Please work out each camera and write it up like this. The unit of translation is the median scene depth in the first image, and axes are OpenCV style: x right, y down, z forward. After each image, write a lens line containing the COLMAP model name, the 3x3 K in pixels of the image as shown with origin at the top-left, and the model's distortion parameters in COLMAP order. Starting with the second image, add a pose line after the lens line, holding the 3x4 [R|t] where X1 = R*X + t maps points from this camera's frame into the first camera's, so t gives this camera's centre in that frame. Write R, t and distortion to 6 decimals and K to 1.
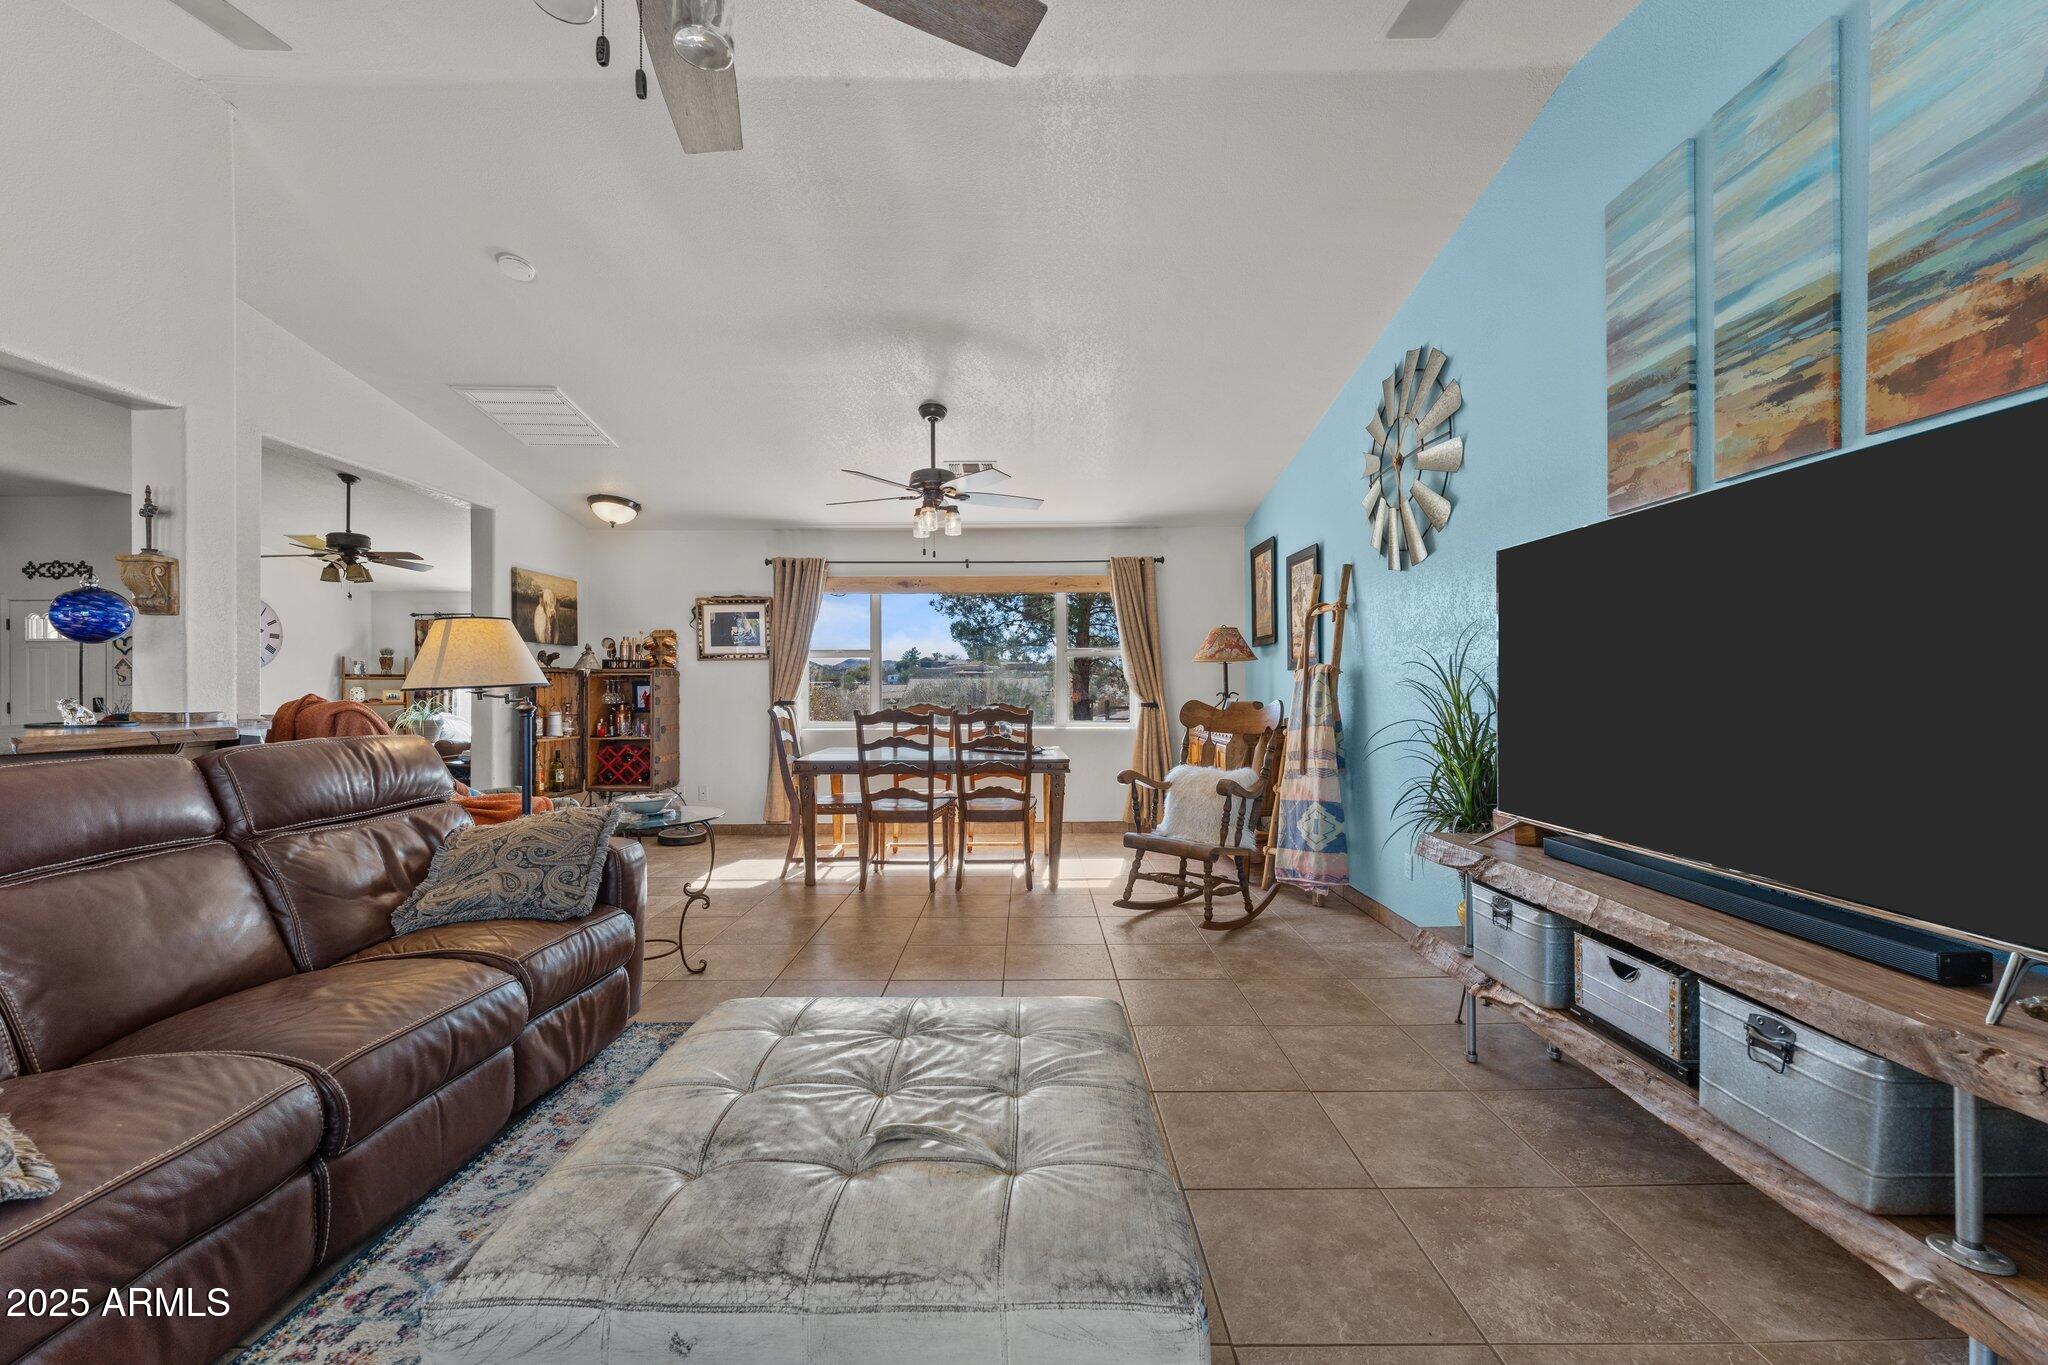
lens RADIAL K [[818.1, 0, 1025.1], [0, 818.1, 690.1], [0, 0, 1]] dist [0.000276, -0.000099]
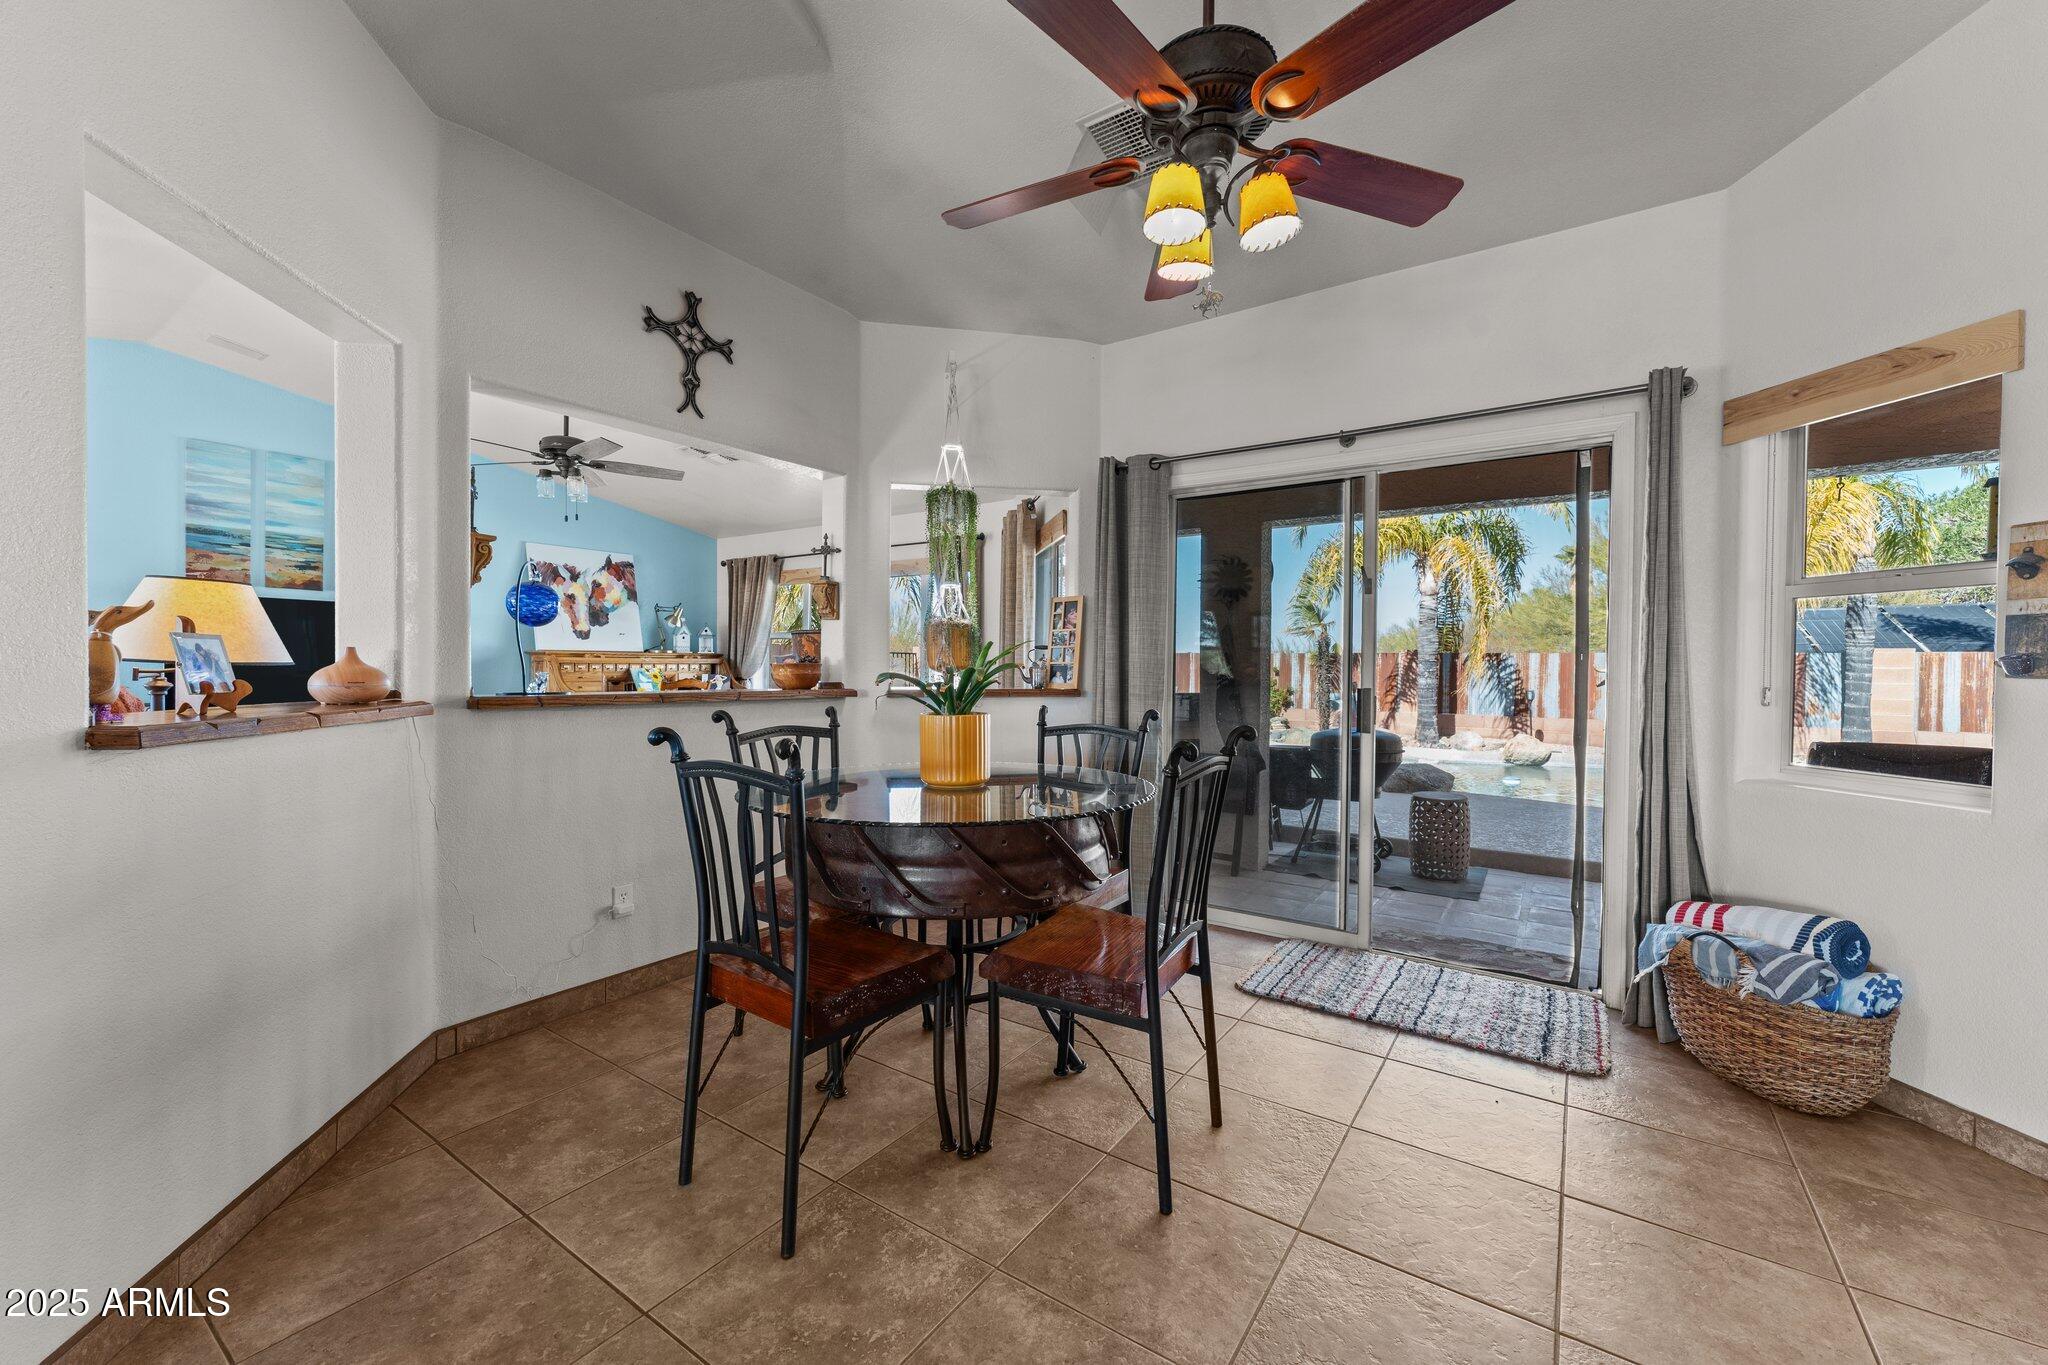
lens RADIAL K [[809.6, 0, 1024.0], [0, 809.6, 676.6], [0, 0, 1]] dist [-0.000830, 0.000048]
pose [[-0.823671, -0.009518, 0.566988, -2.753015], [-0.002605, 0.999912, 0.013002, 0.001316], [-0.567062, 0.009232, -0.823623, 1.791159]]
